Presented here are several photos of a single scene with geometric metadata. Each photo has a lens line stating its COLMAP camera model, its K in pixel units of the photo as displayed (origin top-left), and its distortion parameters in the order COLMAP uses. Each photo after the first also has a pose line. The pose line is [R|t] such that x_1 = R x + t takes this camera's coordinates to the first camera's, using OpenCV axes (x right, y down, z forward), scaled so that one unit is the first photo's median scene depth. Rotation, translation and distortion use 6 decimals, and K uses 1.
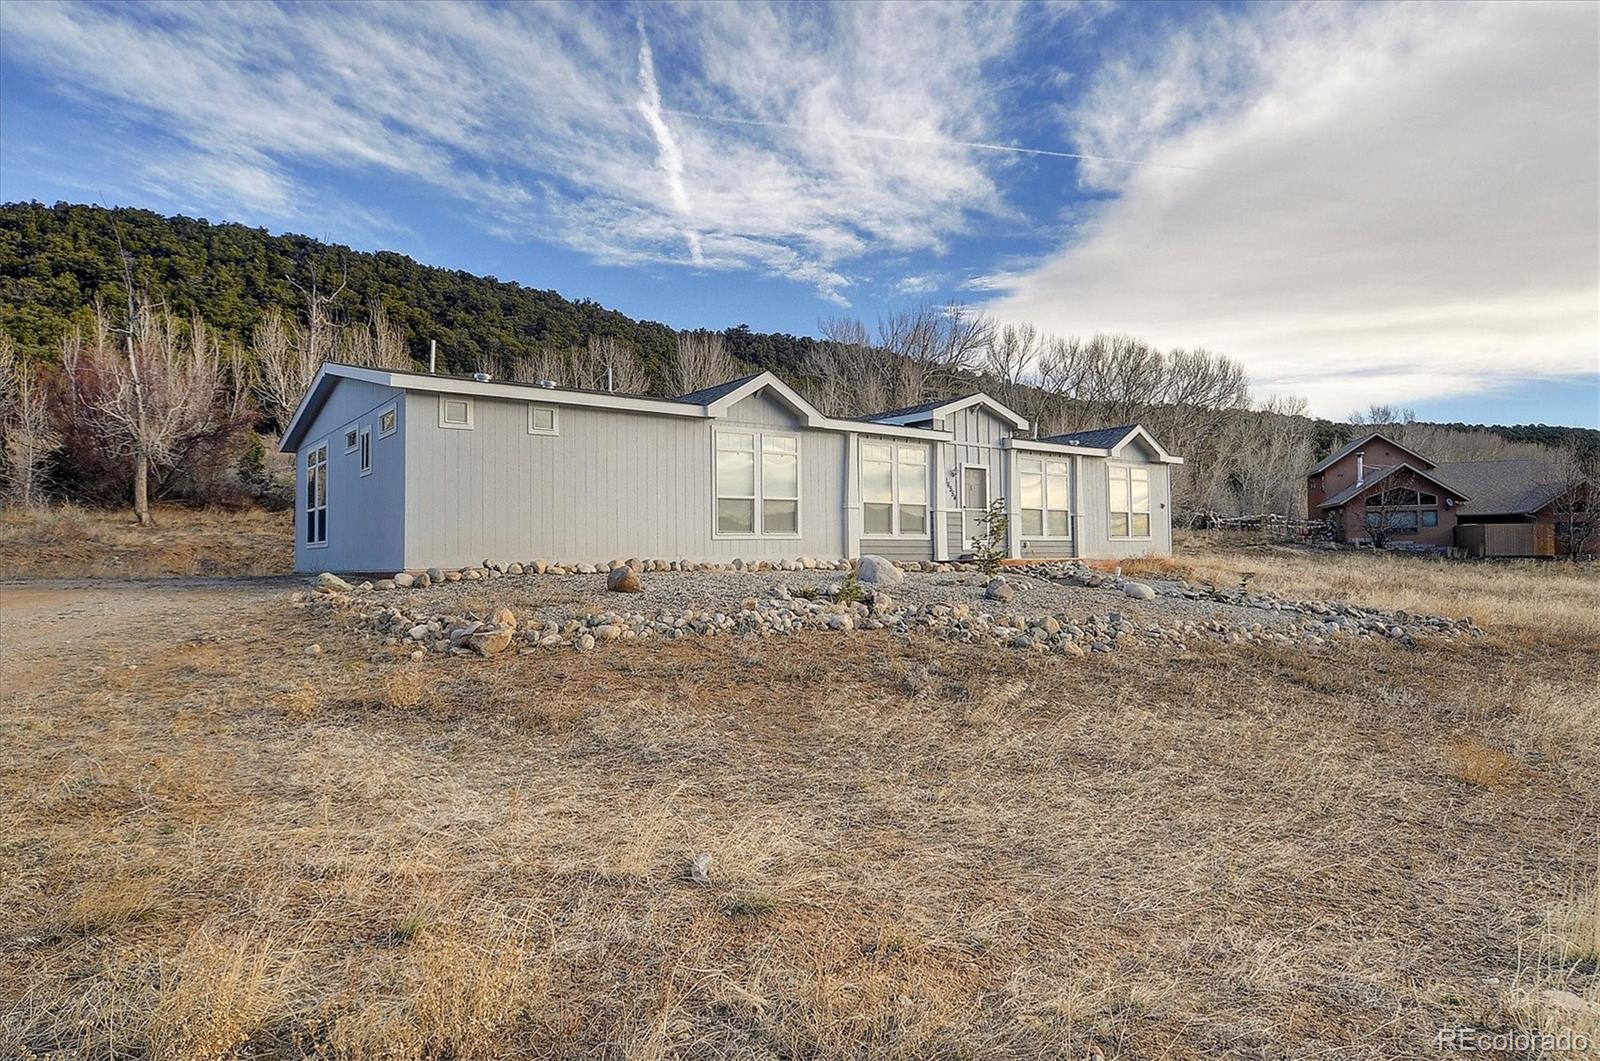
lens RADIAL K [[852.2, 0, 795.6], [0, 852.2, 527.5], [0, 0, 1]] dist [-0.015847, -0.002524]
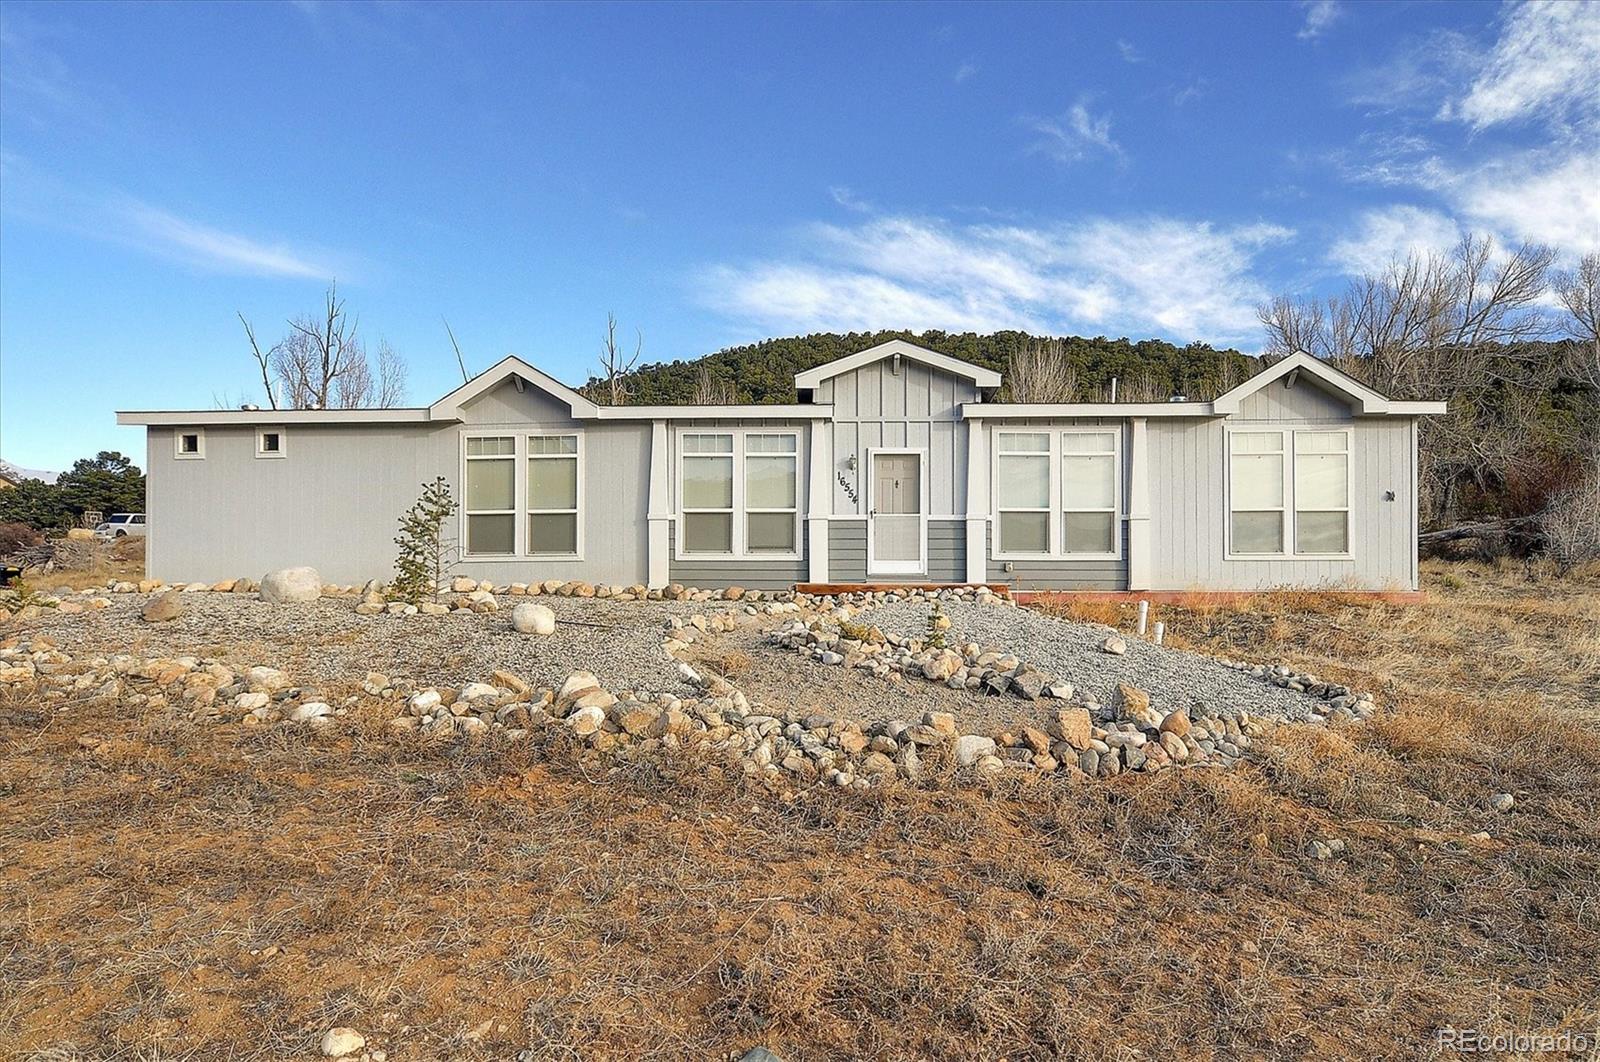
lens RADIAL K [[852.2, 0, 799.6], [0, 852.2, 543.6], [0, 0, 1]] dist [-0.015847, -0.002524]
pose [[0.772527, -0.009713, -0.634908, 0.542481], [0.007136, 0.999953, -0.006614, 0.004366], [0.634942, 0.000578, 0.772560, 0.406302]]
